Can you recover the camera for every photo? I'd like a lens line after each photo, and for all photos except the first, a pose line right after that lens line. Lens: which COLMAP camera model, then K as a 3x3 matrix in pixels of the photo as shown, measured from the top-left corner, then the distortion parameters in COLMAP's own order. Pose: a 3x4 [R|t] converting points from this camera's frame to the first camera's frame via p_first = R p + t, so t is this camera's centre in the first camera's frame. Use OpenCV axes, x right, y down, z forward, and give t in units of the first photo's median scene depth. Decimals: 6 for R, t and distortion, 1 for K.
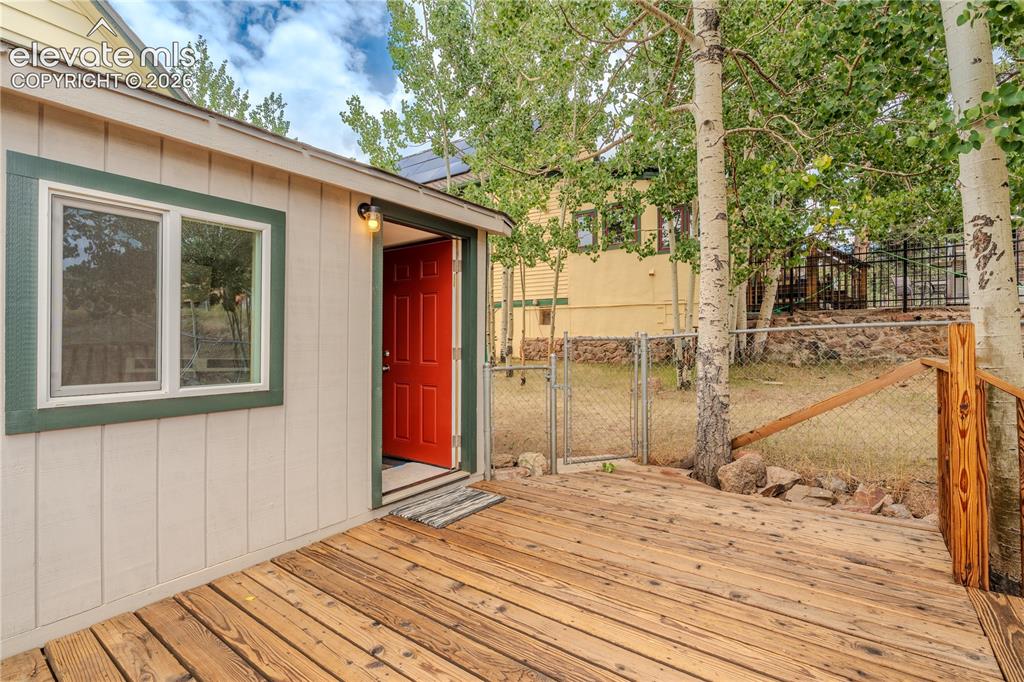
lens RADIAL K [[473.9, 0, 512.0], [0, 473.9, 341.0], [0, 0, 1]] dist [0.001745, 0.000831]
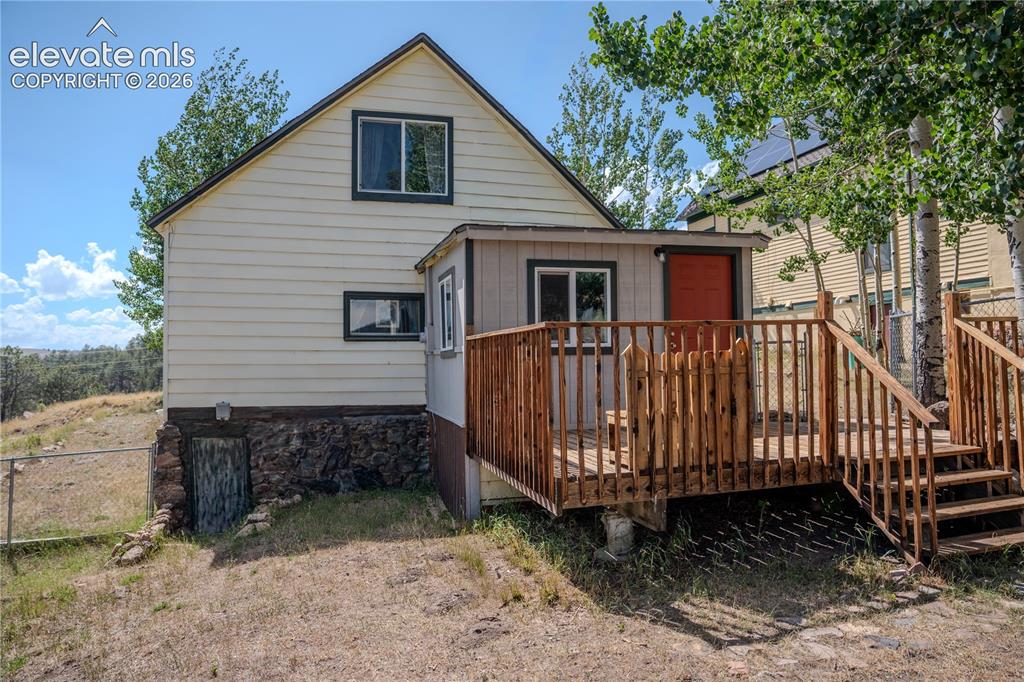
lens RADIAL K [[740.6, 0, 512.0], [0, 740.6, 341.0], [0, 0, 1]] dist [-0.056305, 0.066388]
pose [[0.776076, -0.034055, -0.629720, 1.217191], [0.015214, 0.999261, -0.035289, 0.187099], [0.630456, 0.017807, 0.776021, -1.828600]]
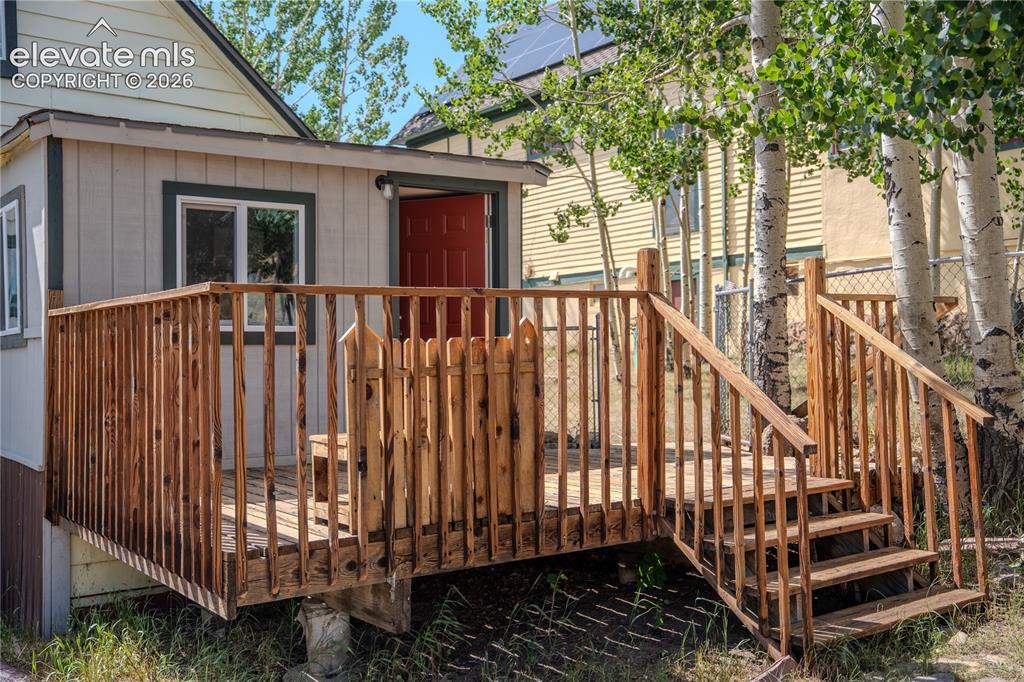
lens RADIAL K [[1139.9, 0, 512.0], [0, 1139.9, 341.0], [0, 0, 1]] dist [0.082405, 0.000340]
pose [[0.939153, -0.017934, -0.343030, 1.092736], [0.011581, 0.999722, -0.020561, 0.198363], [0.343303, 0.015338, 0.939099, -1.741122]]
